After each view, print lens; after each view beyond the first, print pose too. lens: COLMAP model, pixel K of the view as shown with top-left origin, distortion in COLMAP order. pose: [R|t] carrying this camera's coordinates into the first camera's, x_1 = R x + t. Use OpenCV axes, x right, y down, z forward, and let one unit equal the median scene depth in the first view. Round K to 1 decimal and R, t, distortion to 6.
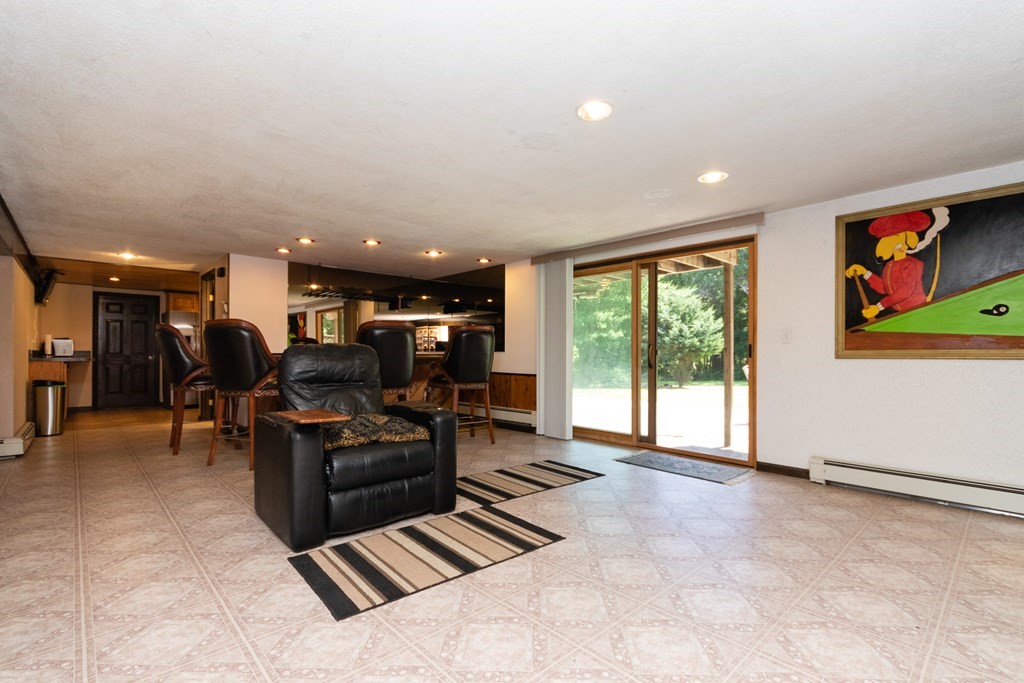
lens RADIAL K [[469.6, 0, 513.7], [0, 469.6, 348.1], [0, 0, 1]] dist [-0.004813, -0.000369]
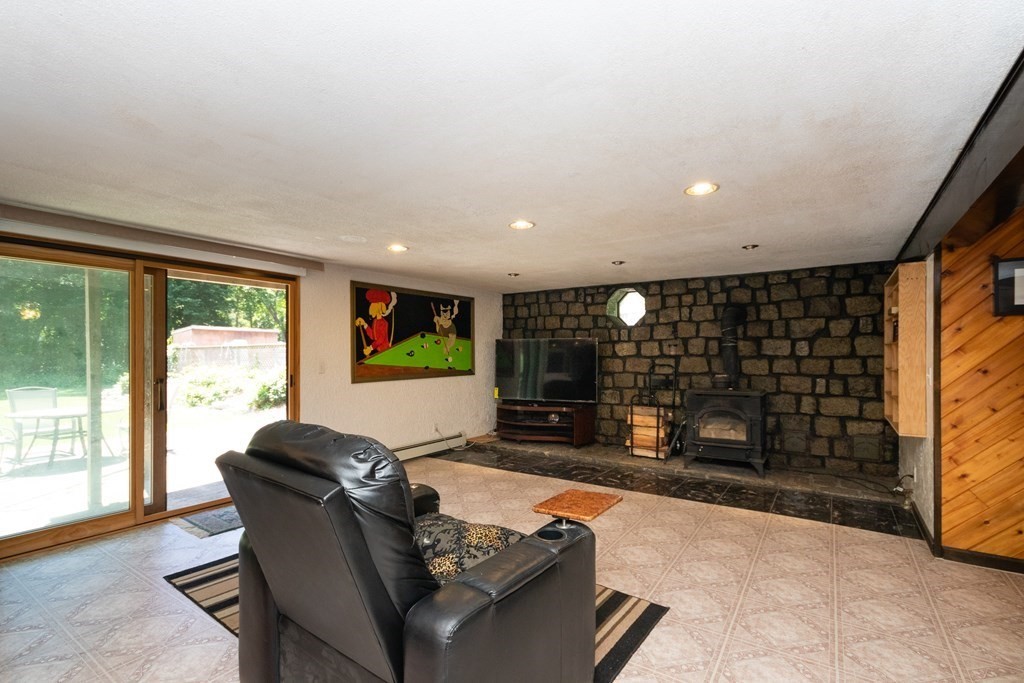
lens RADIAL K [[469.6, 0, 512.9], [0, 469.6, 345.3], [0, 0, 1]] dist [-0.004813, -0.000369]
pose [[-0.222787, 0.024073, 0.974570, -0.823360], [0.002063, 0.999704, -0.024222, -0.060088], [-0.974865, -0.003386, -0.222771, 0.906224]]
